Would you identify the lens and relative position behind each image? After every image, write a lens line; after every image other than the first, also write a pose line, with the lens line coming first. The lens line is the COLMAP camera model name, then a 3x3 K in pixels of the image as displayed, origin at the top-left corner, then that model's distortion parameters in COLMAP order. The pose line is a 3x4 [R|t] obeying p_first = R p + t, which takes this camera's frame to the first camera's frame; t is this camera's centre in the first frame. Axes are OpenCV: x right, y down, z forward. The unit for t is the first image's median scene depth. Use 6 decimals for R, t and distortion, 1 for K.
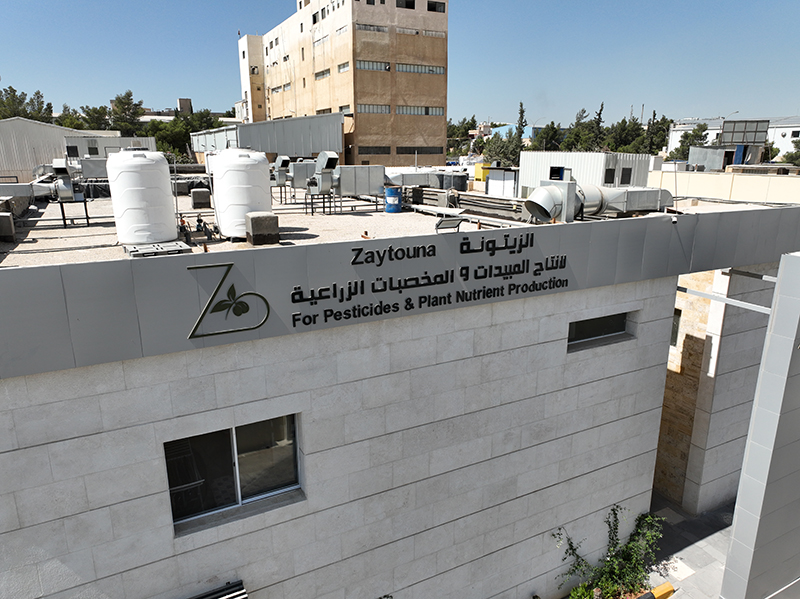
lens RADIAL K [[560.8, 0, 404.1], [0, 560.8, 298.3], [0, 0, 1]] dist [0.000869, 0.018730]
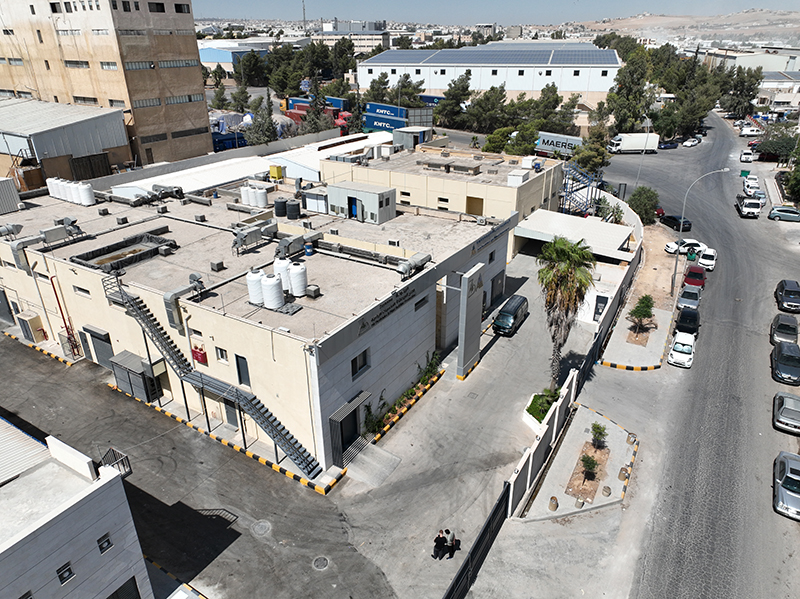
lens RADIAL K [[560.8, 0, 402.7], [0, 560.8, 298.4], [0, 0, 1]] dist [0.000869, 0.018730]
pose [[0.861900, -0.219824, 0.456953, -0.221099], [0.135112, 0.968128, 0.210887, -0.119520], [-0.488747, -0.120024, 0.864130, -0.322443]]
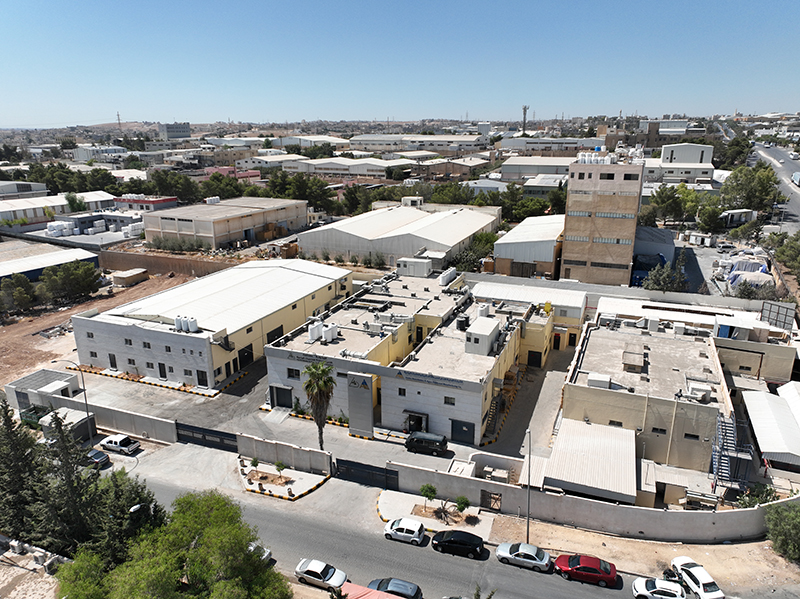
lens RADIAL K [[560.8, 0, 400.9], [0, 560.8, 297.7], [0, 0, 1]] dist [0.000869, 0.018730]
pose [[0.641097, 0.222763, -0.734419, 0.852451], [-0.193303, 0.972966, 0.126378, -0.279894], [0.742717, 0.060944, 0.666827, -0.448857]]
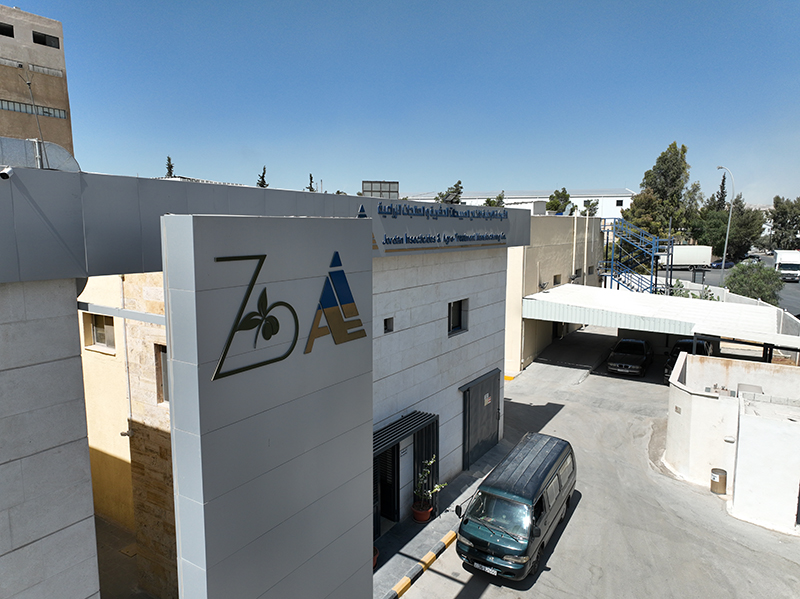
lens RADIAL K [[560.8, 0, 405.2], [0, 560.8, 294.8], [0, 0, 1]] dist [0.000869, 0.018730]
pose [[0.869827, -0.059352, 0.489774, 0.089152], [0.123749, 0.987248, -0.100137, 0.012773], [-0.477585, 0.147710, 0.866080, 0.060638]]
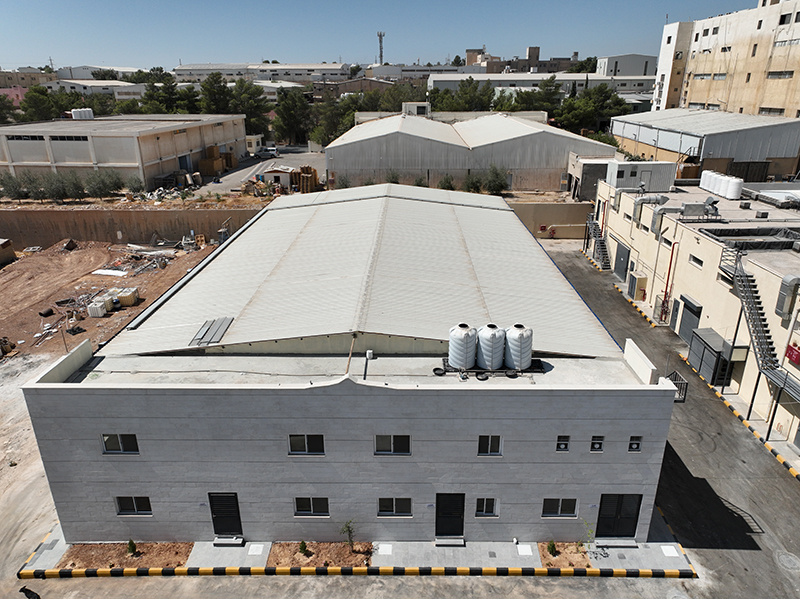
lens RADIAL K [[560.8, 0, 402.4], [0, 560.8, 299.3], [0, 0, 1]] dist [0.000869, 0.018730]
pose [[0.875514, 0.173252, -0.451064, -0.237341], [-0.121111, 0.982393, 0.142256, -0.053630], [0.467768, -0.069918, 0.881081, -0.332226]]
